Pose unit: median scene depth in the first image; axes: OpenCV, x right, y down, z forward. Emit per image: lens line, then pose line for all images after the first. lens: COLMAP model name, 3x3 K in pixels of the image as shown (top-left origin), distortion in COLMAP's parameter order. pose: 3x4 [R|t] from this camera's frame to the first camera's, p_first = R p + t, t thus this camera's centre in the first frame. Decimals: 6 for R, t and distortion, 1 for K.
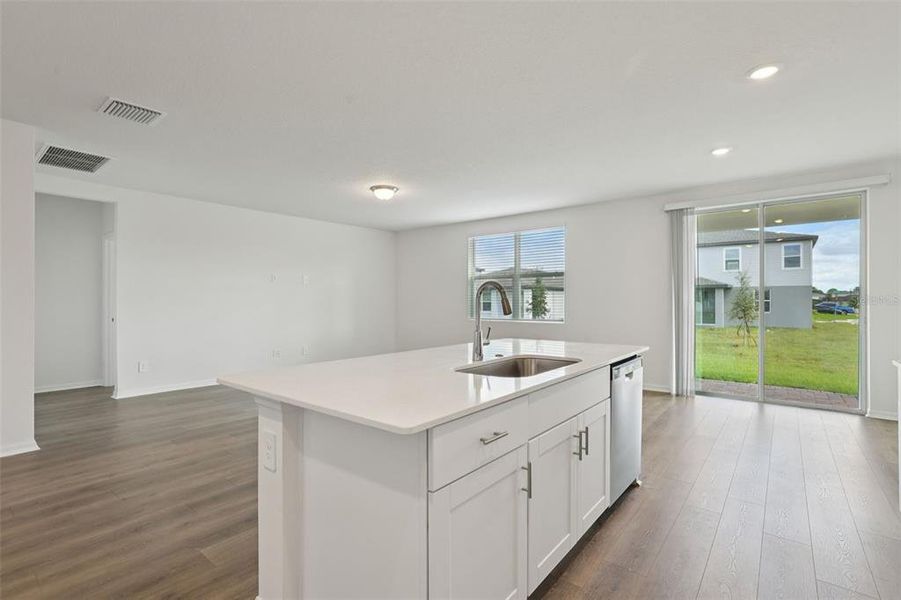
lens RADIAL K [[424.4, 0, 434.9], [0, 424.4, 299.5], [0, 0, 1]] dist [-0.001743, -0.000285]
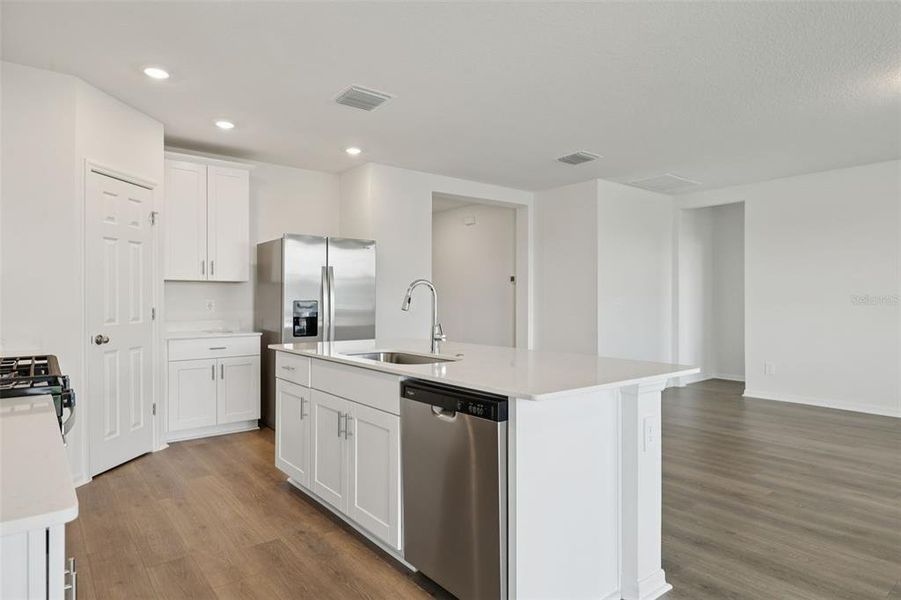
lens RADIAL K [[504.3, 0, 450.5], [0, 504.3, 300.0], [0, 0, 1]] dist [0.001938, -0.001416]
pose [[-0.200307, 0.000289, -0.979733, 0.569979], [0.005109, 0.999987, -0.000749, 0.003721], [0.979720, -0.005155, -0.200306, 0.553636]]
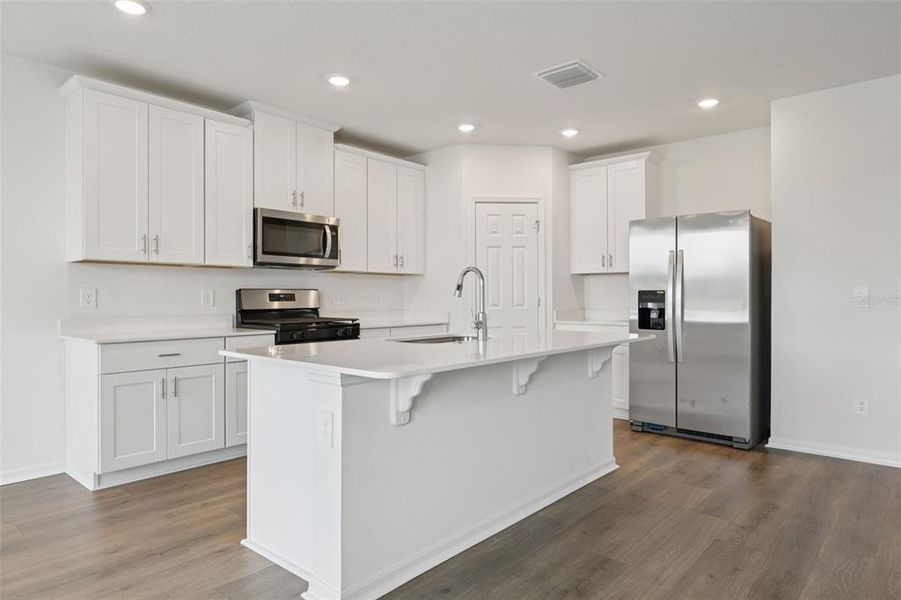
lens RADIAL K [[552.8, 0, 436.9], [0, 552.8, 297.6], [0, 0, 1]] dist [-0.000054, -0.000148]
pose [[-0.999481, 0.000316, 0.032223, 0.074157], [0.000245, 0.999998, -0.002190, 0.016028], [-0.032223, -0.002181, -0.999478, 1.013986]]
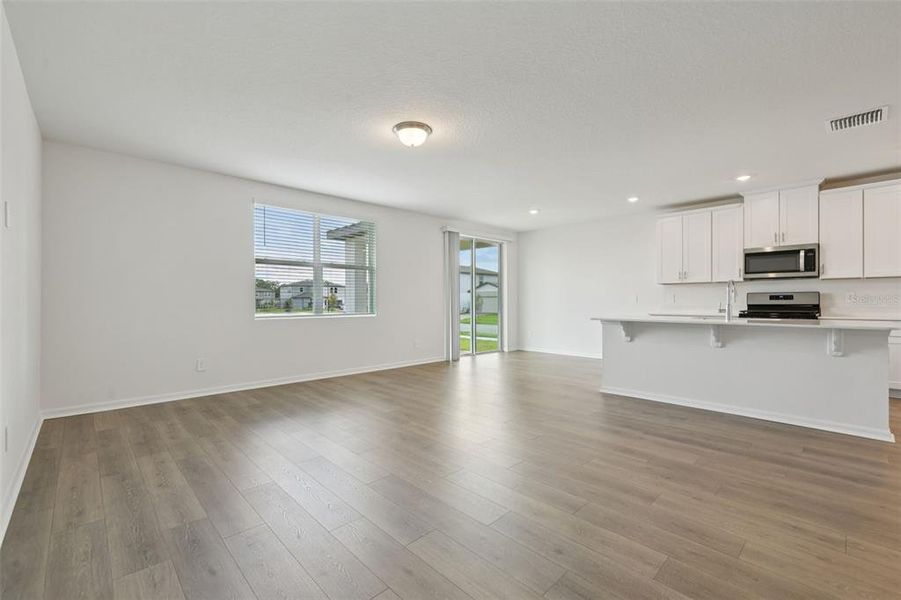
lens RADIAL K [[391.0, 0, 450.5], [0, 391.0, 300.0], [0, 0, 1]] dist [0.003100, 0.000319]
pose [[0.109984, 0.004557, 0.993923, -0.770536], [-0.001783, 0.999989, -0.004387, 0.026349], [-0.993932, -0.001290, 0.109991, 0.884183]]
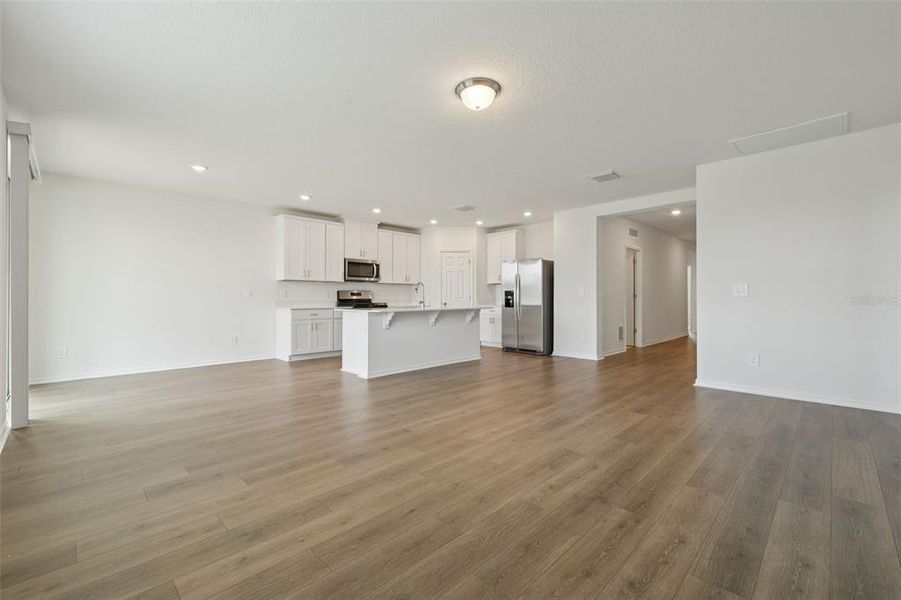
lens RADIAL K [[381.1, 0, 444.4], [0, 381.1, 296.6], [0, 0, 1]] dist [-0.000842, -0.000123]
pose [[-0.995480, 0.002269, 0.094943, -0.127634], [0.001301, 0.999947, -0.010258, 0.038305], [-0.094962, -0.010088, -0.995430, 1.564052]]
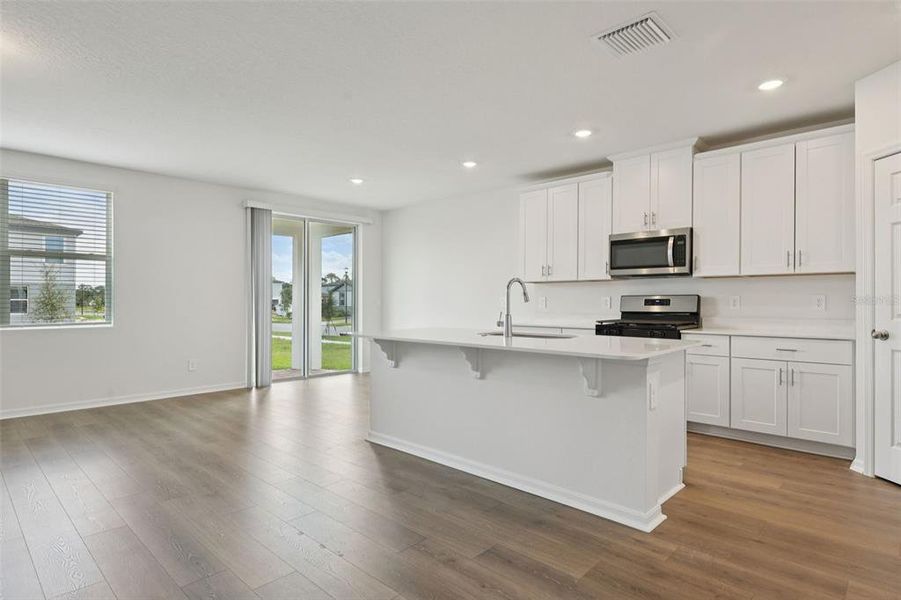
lens RADIAL K [[486.6, 0, 450.5], [0, 486.6, 300.0], [0, 0, 1]] dist [-0.002508, -0.000139]
pose [[0.067757, 0.003857, 0.997694, -0.599585], [-0.004827, 0.999982, -0.003538, 0.014358], [-0.997690, -0.004576, 0.067775, 0.462530]]
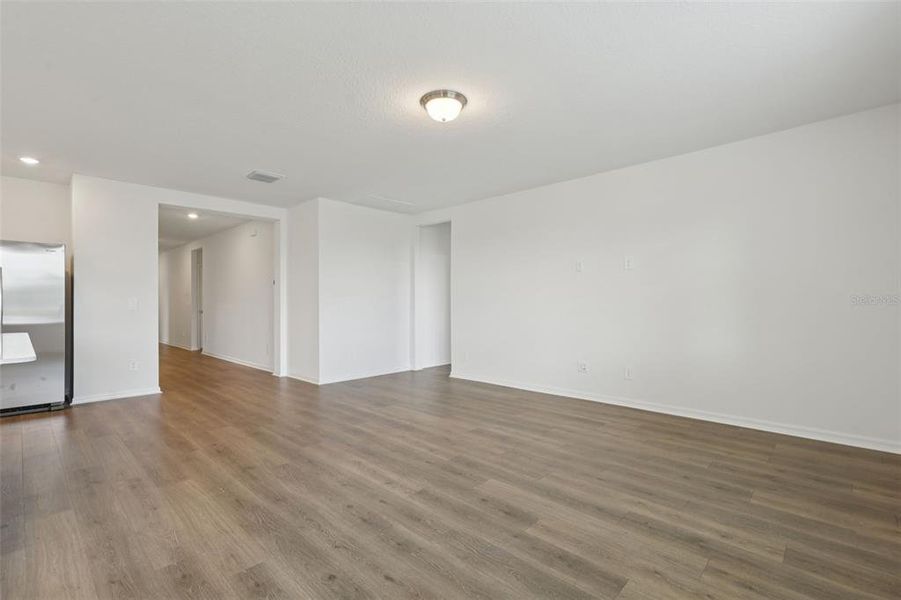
lens RADIAL K [[403.1, 0, 450.5], [0, 403.1, 300.0], [0, 0, 1]] dist [0.002726, 0.000073]
pose [[-0.058708, -0.009131, -0.998233, 0.439677], [0.007866, 0.999923, -0.009609, 0.019185], [0.998244, -0.008416, -0.058632, 1.061798]]
